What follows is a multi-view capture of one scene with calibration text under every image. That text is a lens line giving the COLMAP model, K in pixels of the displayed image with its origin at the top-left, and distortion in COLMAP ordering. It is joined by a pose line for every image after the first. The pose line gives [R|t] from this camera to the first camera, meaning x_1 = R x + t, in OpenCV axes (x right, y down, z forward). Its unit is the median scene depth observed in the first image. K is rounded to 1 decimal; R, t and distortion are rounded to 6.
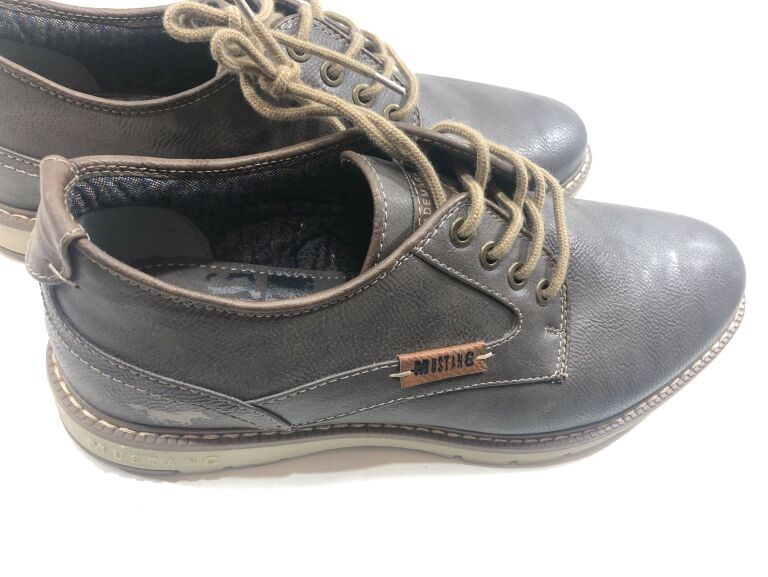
lens RADIAL K [[643.9, 0, 385.1], [0, 643.9, 289.3], [0, 0, 1]] dist [0.018588, -0.044320]
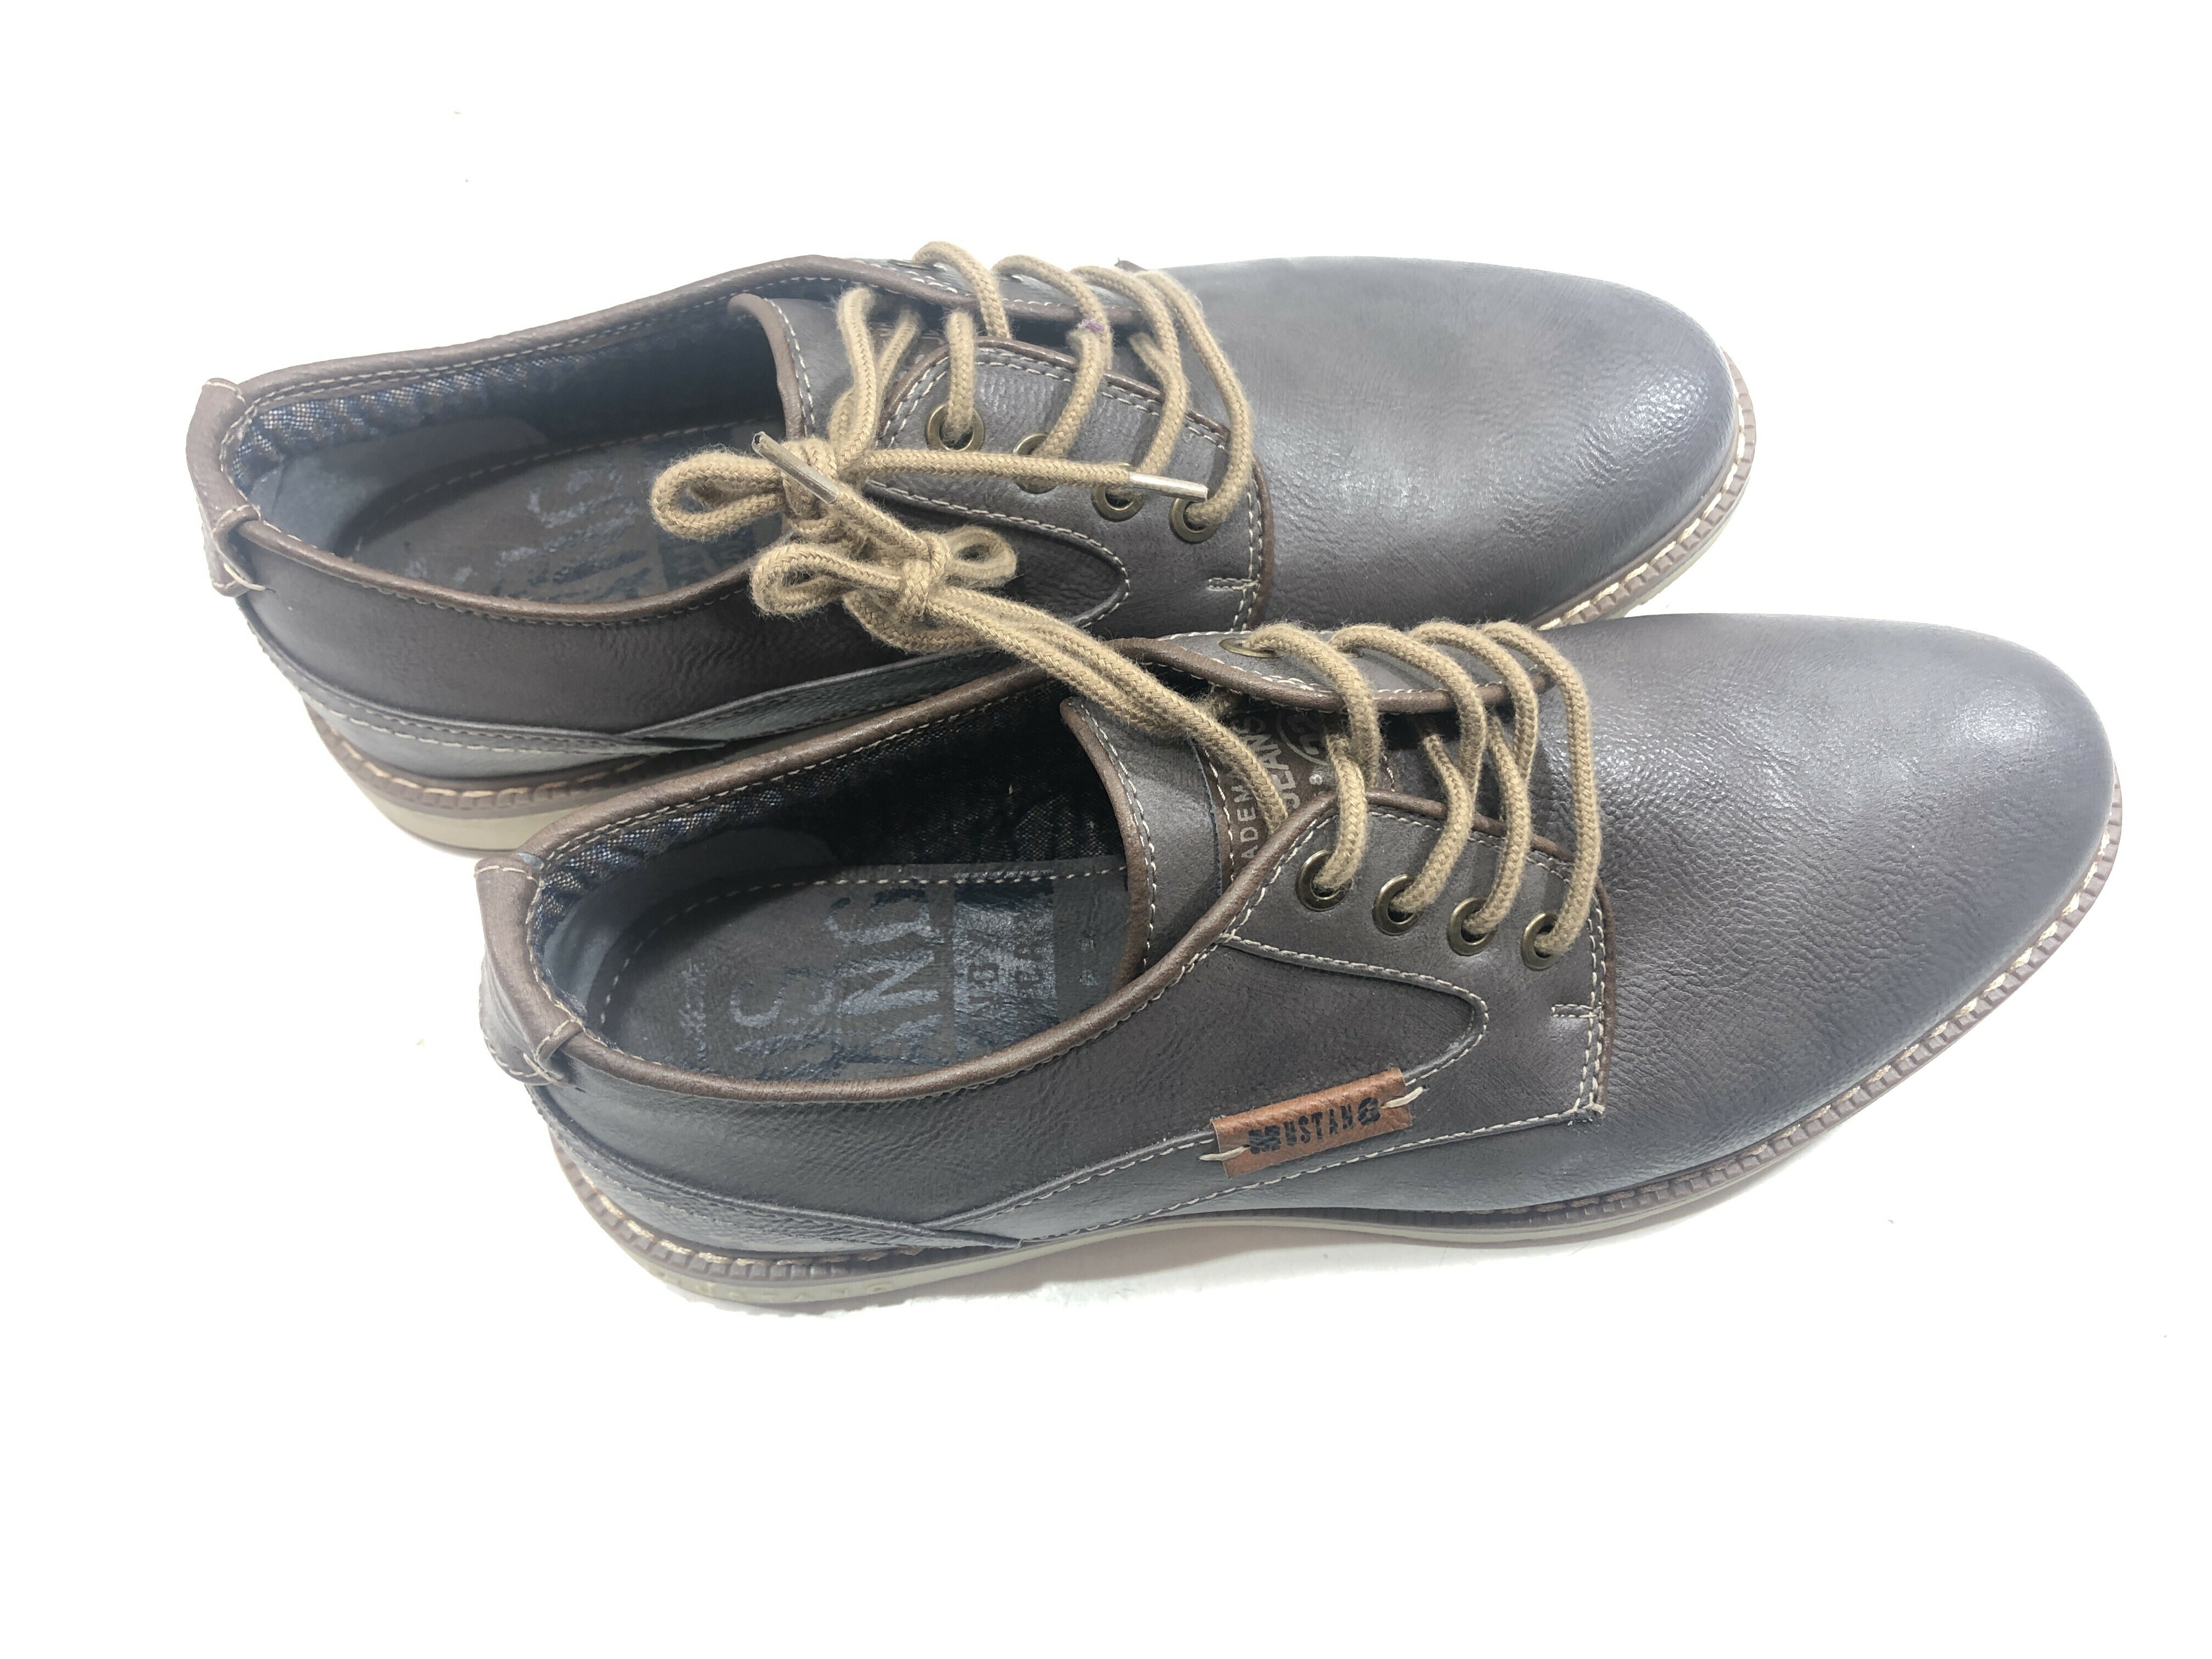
lens RADIAL K [[1854.6, 0, 1107.6], [0, 1854.6, 828.1], [0, 0, 1]] dist [0.018588, -0.044320]
pose [[0.981249, -0.048565, -0.186525, 0.195139], [0.095956, 0.962374, 0.254222, -0.431816], [0.167161, -0.267354, 0.948989, -0.260600]]
